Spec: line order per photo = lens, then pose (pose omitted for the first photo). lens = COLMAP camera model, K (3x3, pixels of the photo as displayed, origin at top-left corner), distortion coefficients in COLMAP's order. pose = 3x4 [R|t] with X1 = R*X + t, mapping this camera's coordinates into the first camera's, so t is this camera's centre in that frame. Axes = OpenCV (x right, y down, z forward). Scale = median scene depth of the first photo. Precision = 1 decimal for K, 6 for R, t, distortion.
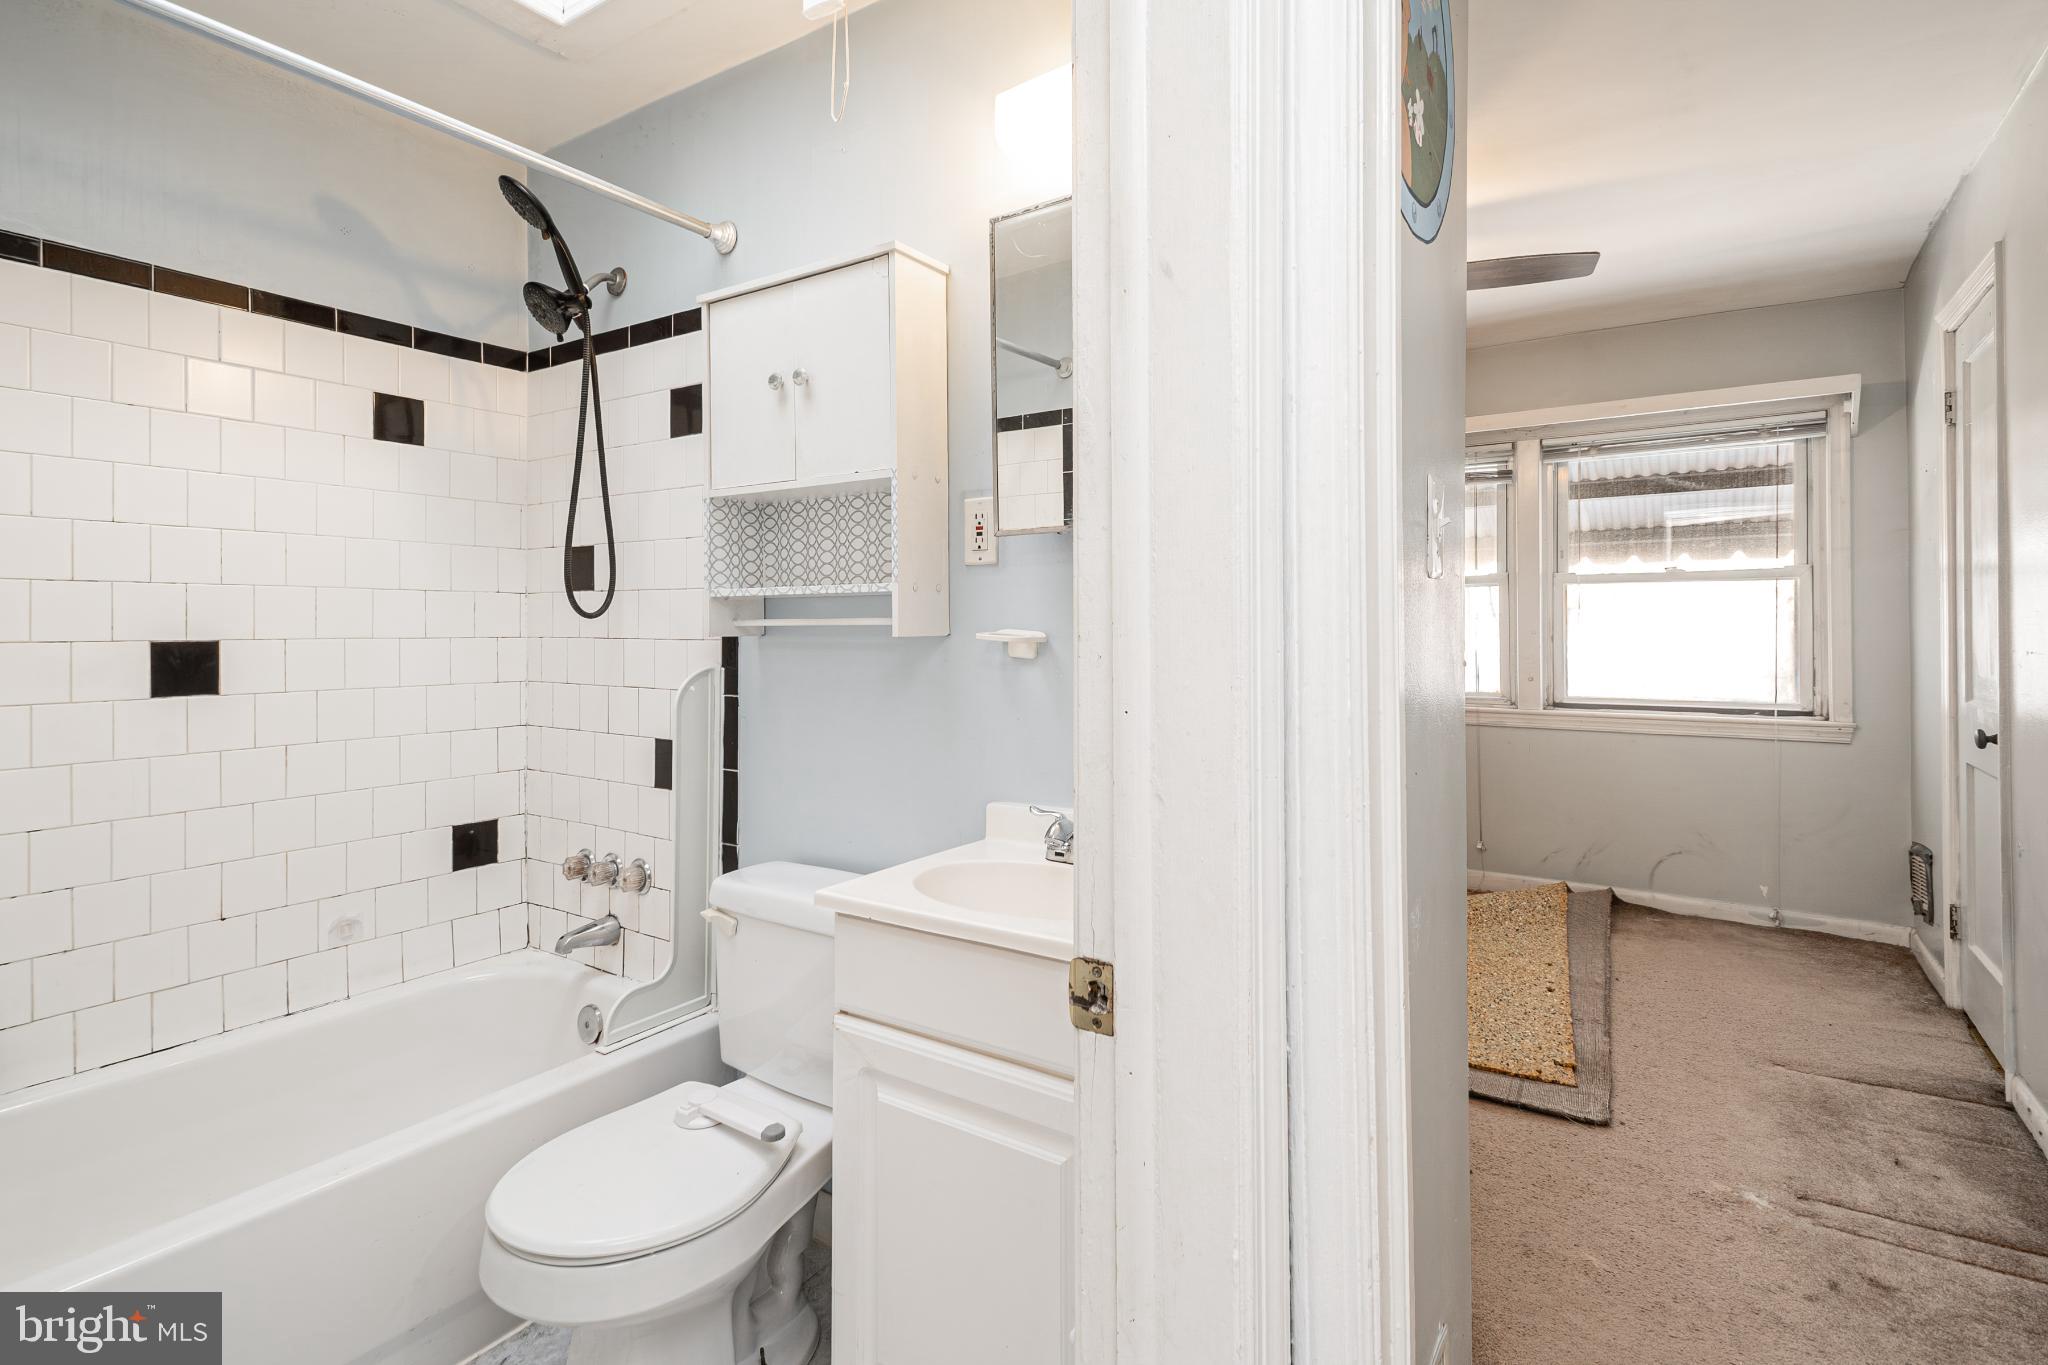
lens RADIAL K [[1016.7, 0, 1001.8], [0, 1016.7, 618.9], [0, 0, 1]] dist [0.030700, -0.000798]
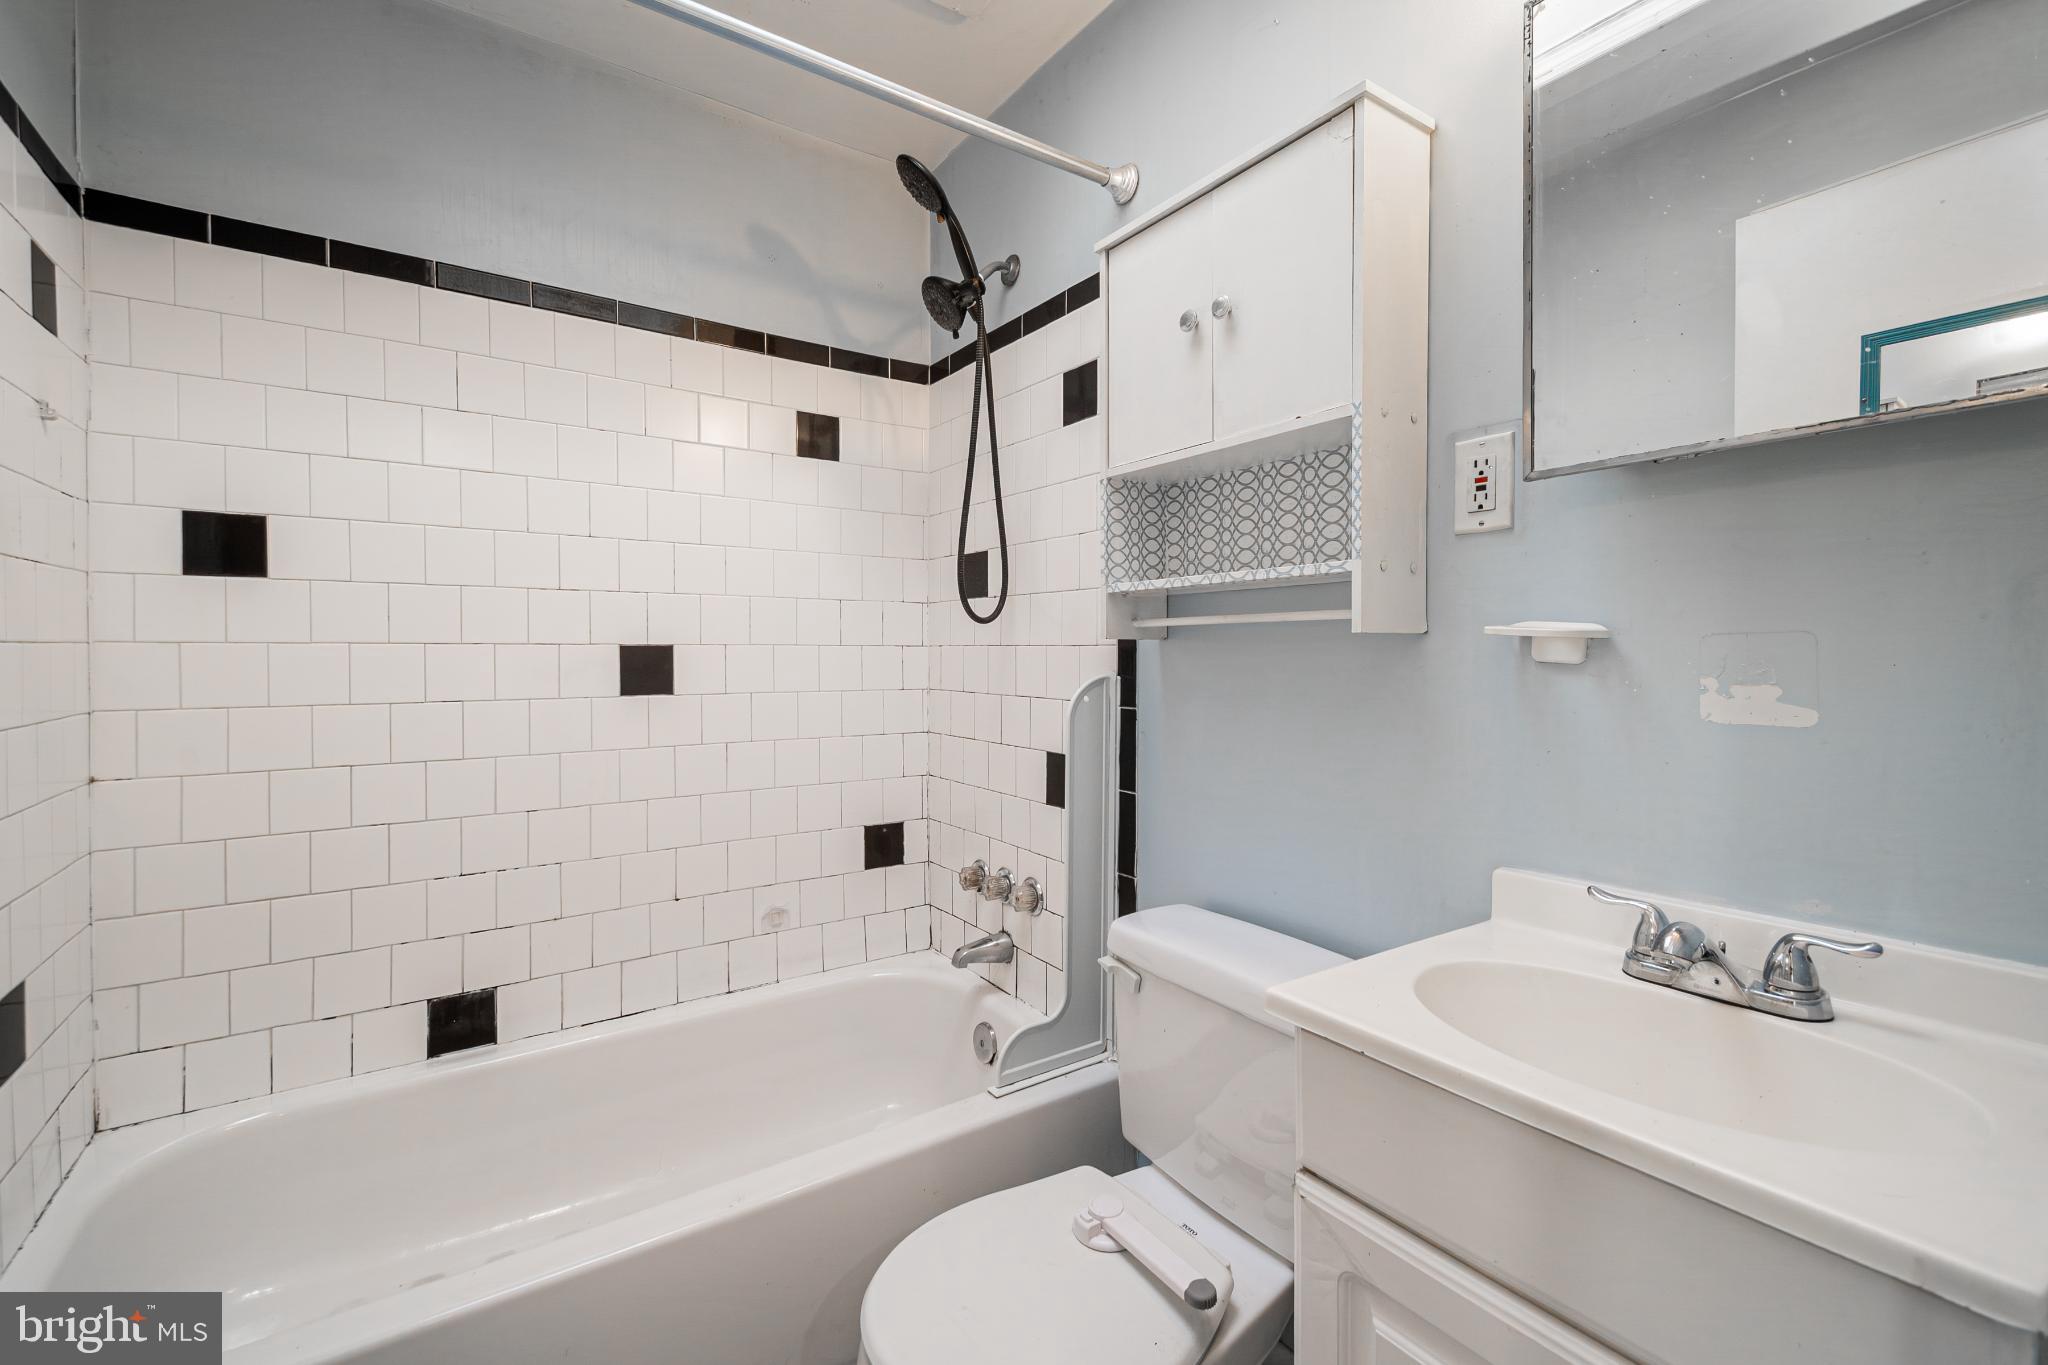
lens RADIAL K [[854.3, 0, 1019.6], [0, 854.3, 653.3], [0, 0, 1]] dist [0.027359, 0.000025]
pose [[0.936883, 0.002981, -0.349631, -0.095286], [-0.001251, 0.999986, 0.005173, 0.024276], [0.349641, -0.004409, 0.936873, 0.274789]]
